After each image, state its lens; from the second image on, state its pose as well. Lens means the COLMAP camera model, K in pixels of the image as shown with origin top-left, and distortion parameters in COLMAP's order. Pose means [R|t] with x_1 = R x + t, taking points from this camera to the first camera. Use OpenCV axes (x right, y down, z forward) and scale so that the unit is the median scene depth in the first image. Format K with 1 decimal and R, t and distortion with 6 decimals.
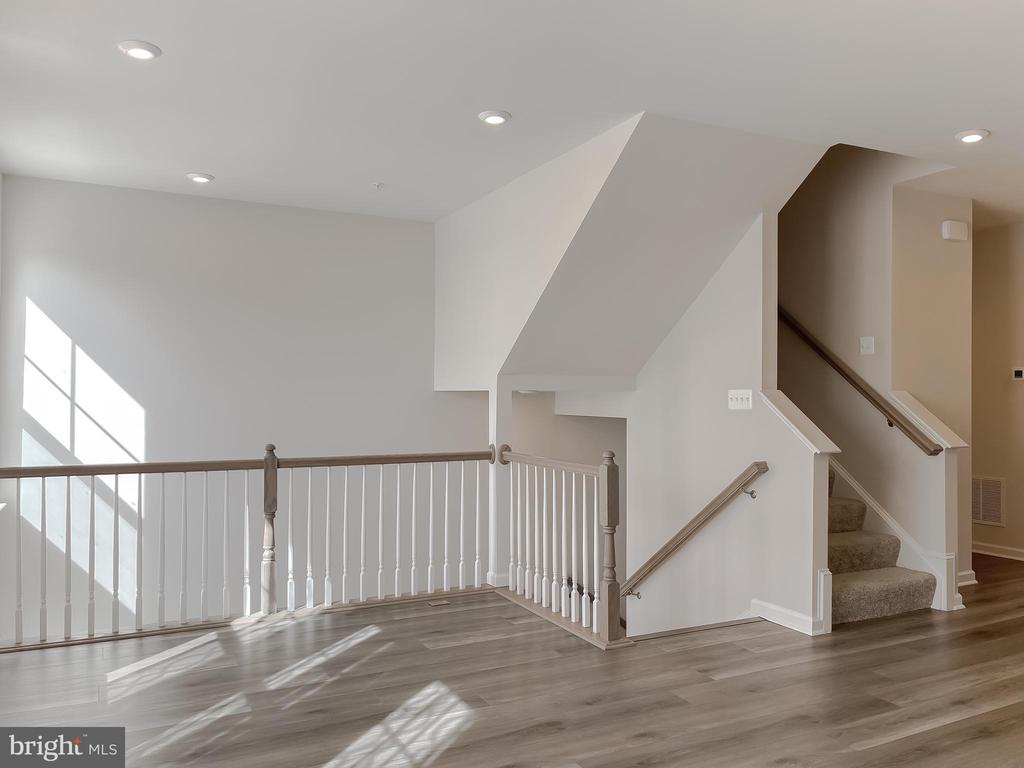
lens RADIAL K [[775.9, 0, 510.7], [0, 775.9, 392.8], [0, 0, 1]] dist [0.021238, -0.000801]
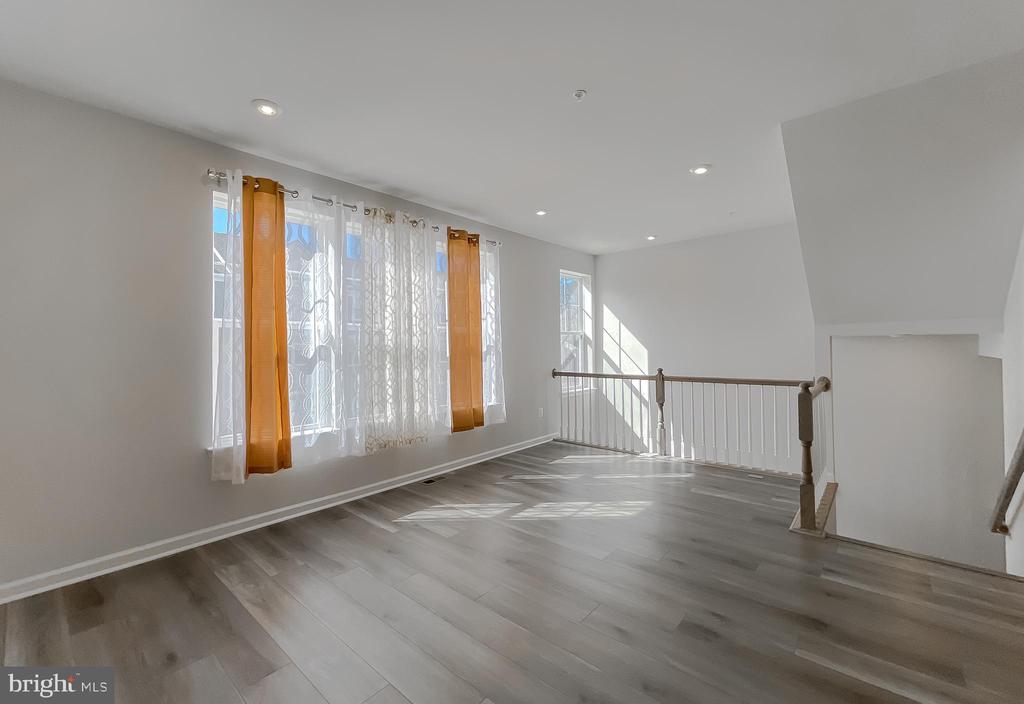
lens RADIAL K [[426.1, 0, 506.8], [0, 426.1, 338.7], [0, 0, 1]] dist [-0.008433, 0.001964]
pose [[0.369759, -0.028074, -0.928703, 0.574692], [0.017977, 0.999572, -0.023059, 0.011010], [0.928954, -0.008169, 0.370106, 0.267734]]
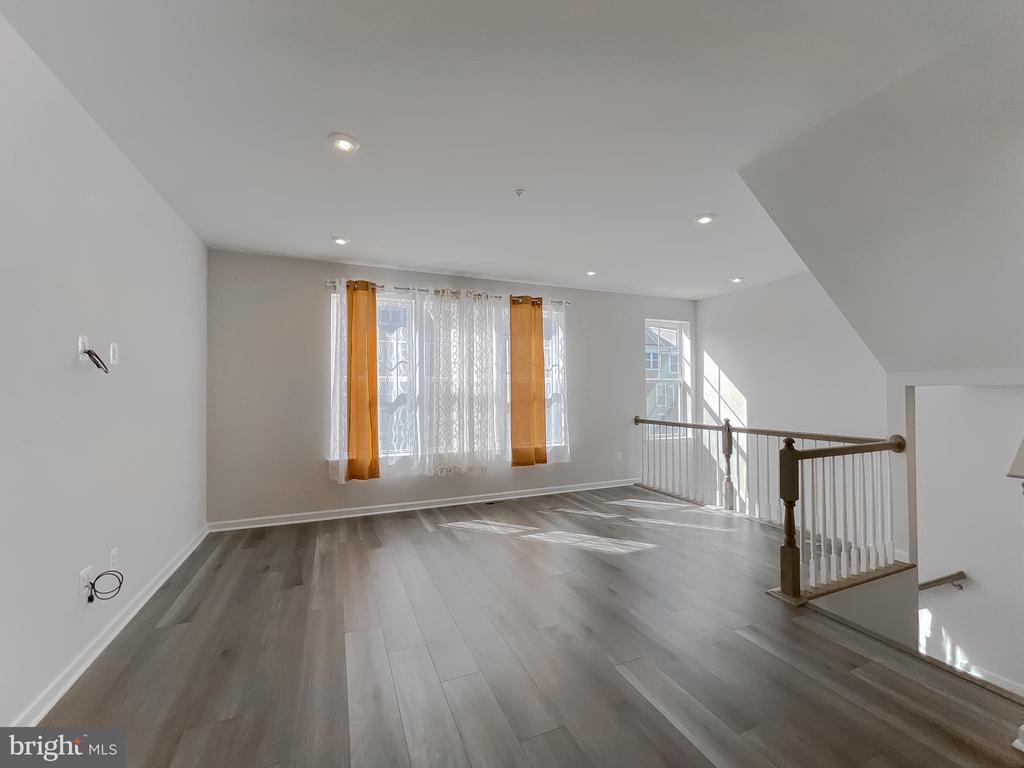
lens RADIAL K [[414.0, 0, 511.2], [0, 414.0, 386.5], [0, 0, 1]] dist [-0.006663, -0.002105]
pose [[-0.067272, -0.021472, -0.997504, 0.759073], [0.009457, 0.999710, -0.022157, 0.007445], [0.997690, -0.010924, -0.067049, 0.588432]]
